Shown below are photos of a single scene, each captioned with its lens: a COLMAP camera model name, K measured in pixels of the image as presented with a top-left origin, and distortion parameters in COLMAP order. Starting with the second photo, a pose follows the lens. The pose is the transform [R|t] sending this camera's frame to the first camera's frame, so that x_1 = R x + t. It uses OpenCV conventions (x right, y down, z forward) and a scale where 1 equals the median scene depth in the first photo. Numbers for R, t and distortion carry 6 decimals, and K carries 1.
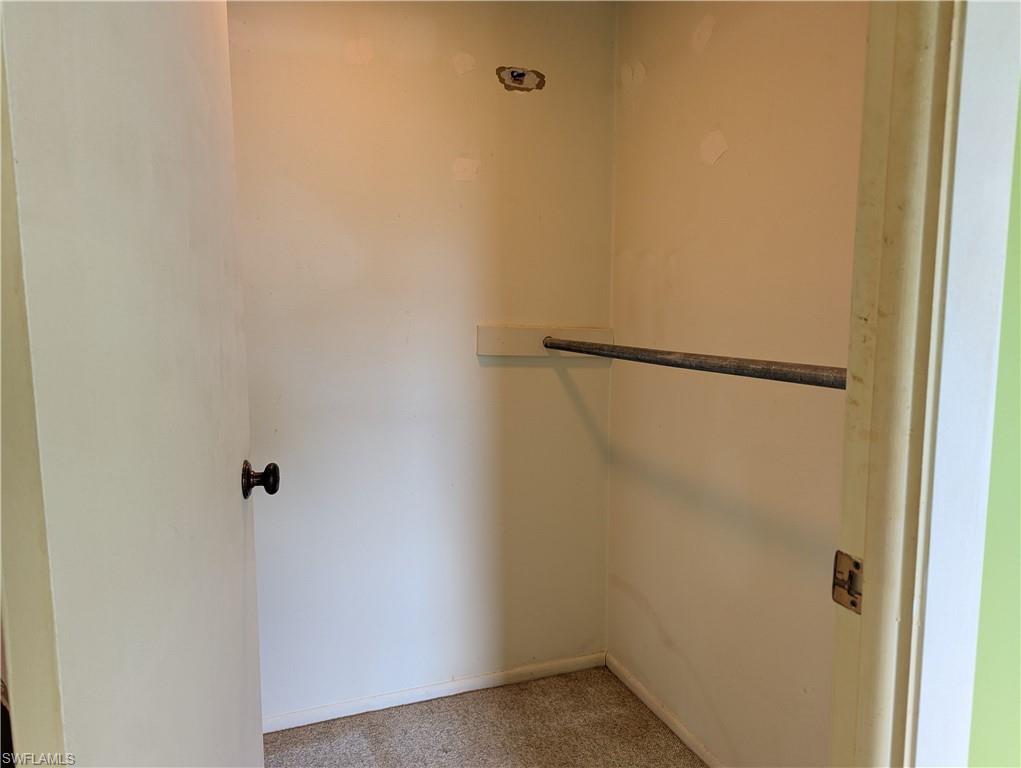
lens RADIAL K [[725.9, 0, 513.3], [0, 725.9, 387.7], [0, 0, 1]] dist [0.059839, -0.056693]
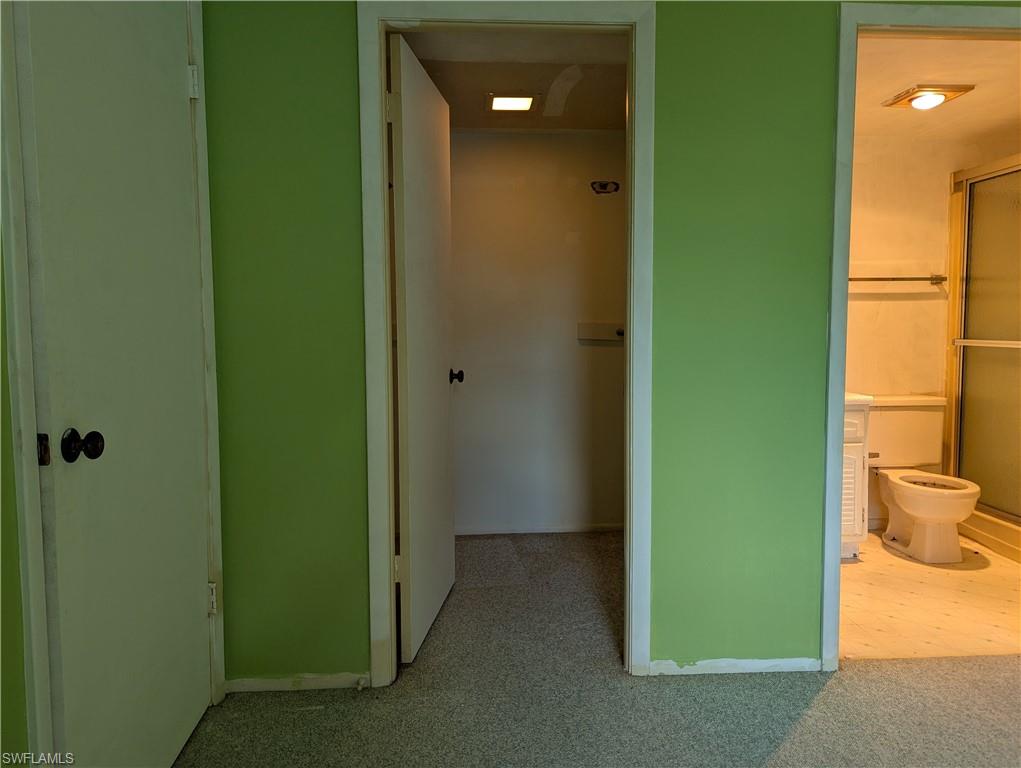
lens RADIAL K [[725.9, 0, 507.9], [0, 725.9, 376.2], [0, 0, 1]] dist [0.059839, -0.056693]
pose [[0.954030, 0.024914, -0.298673, 0.332188], [-0.035599, 0.998904, -0.030387, 0.110726], [0.297589, 0.039622, 0.953872, -0.779559]]
